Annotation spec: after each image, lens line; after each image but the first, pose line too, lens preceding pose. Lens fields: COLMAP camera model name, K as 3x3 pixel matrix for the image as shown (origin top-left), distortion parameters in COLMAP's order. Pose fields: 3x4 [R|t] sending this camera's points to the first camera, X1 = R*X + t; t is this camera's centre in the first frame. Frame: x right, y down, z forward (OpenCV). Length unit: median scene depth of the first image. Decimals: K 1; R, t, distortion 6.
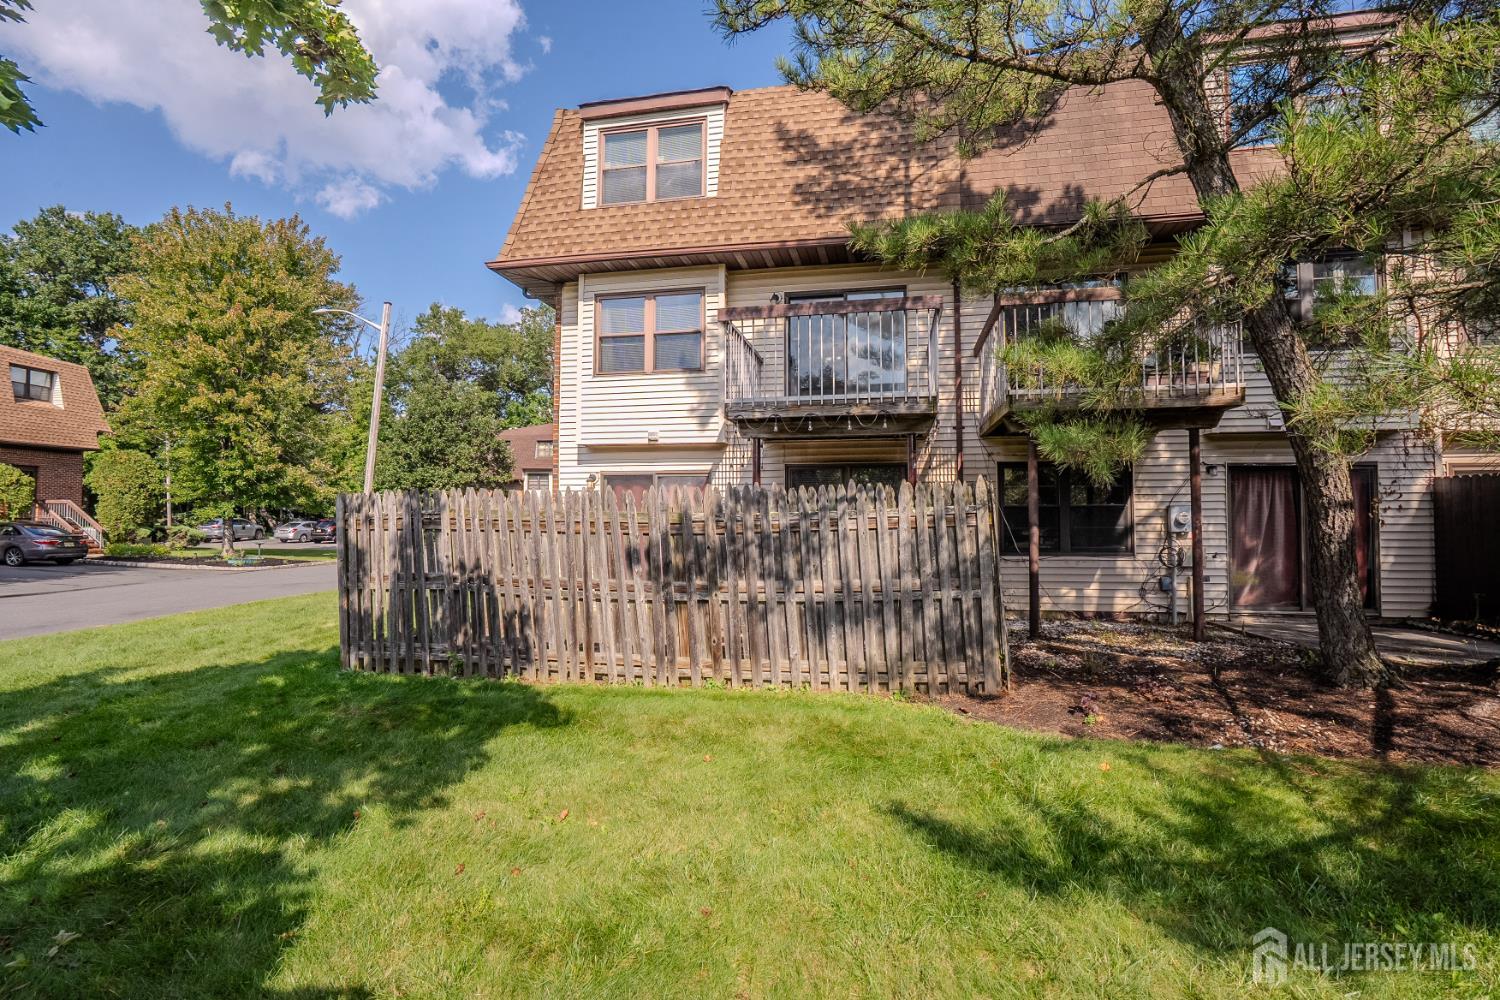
lens RADIAL K [[690.6, 0, 750.0], [0, 690.6, 500.0], [0, 0, 1]] dist [-0.067243, 0.027501]
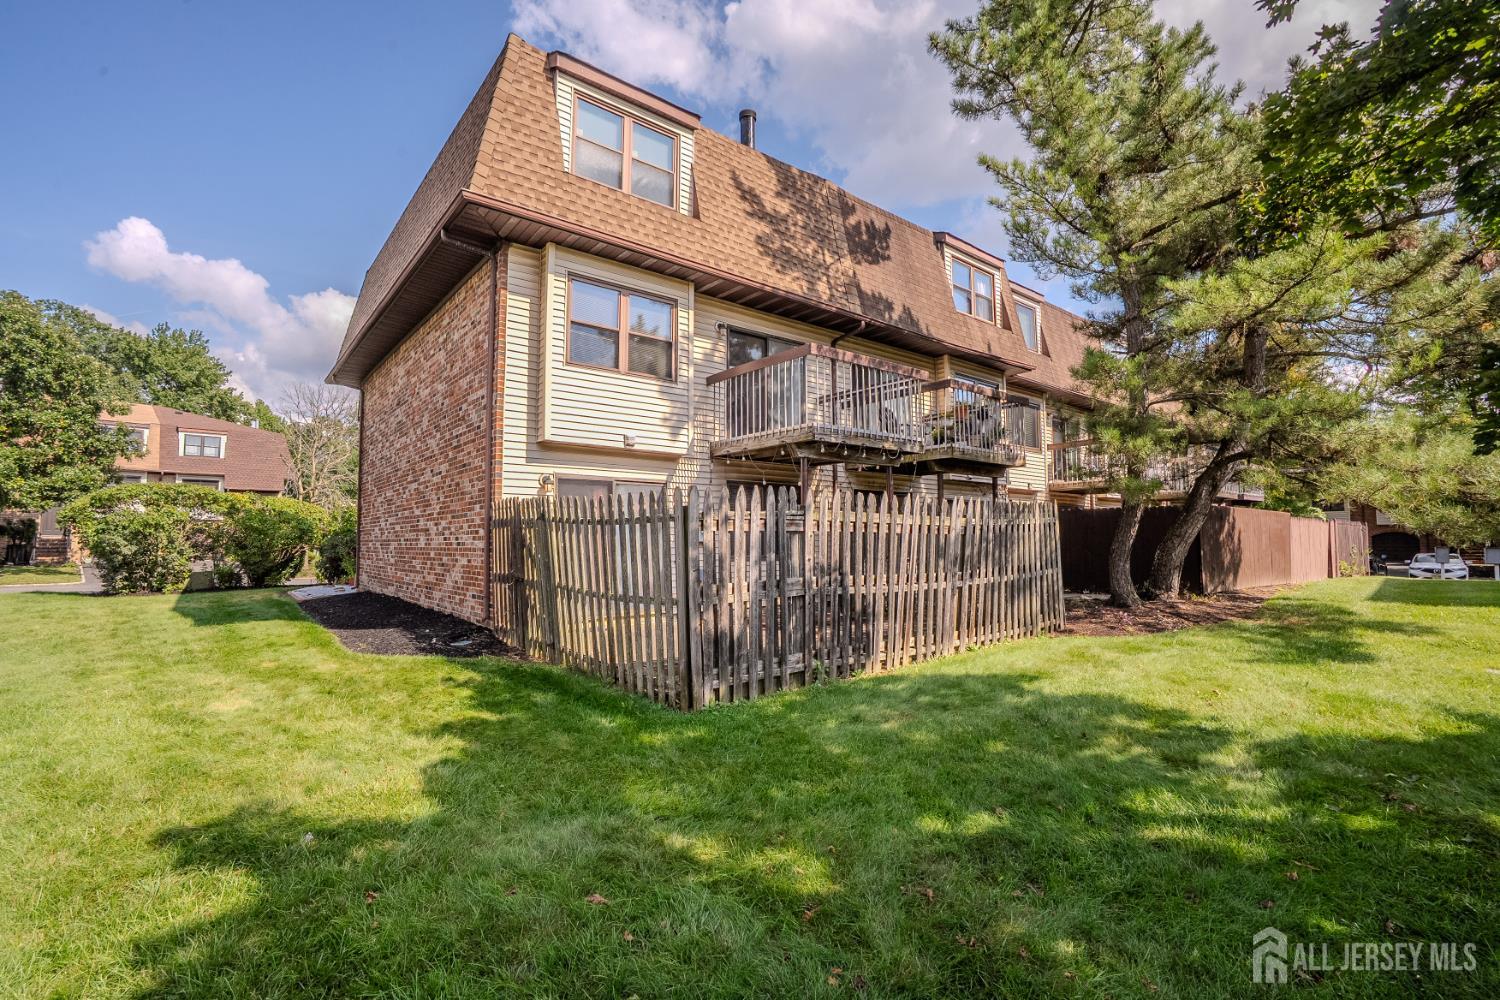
lens RADIAL K [[690.6, 0, 750.0], [0, 690.6, 500.0], [0, 0, 1]] dist [-0.067243, 0.027501]
pose [[0.627512, 0.043159, 0.777410, -0.775017], [-0.016501, 0.998975, -0.042141, 0.025604], [-0.778432, 0.013616, 0.627581, 0.285480]]
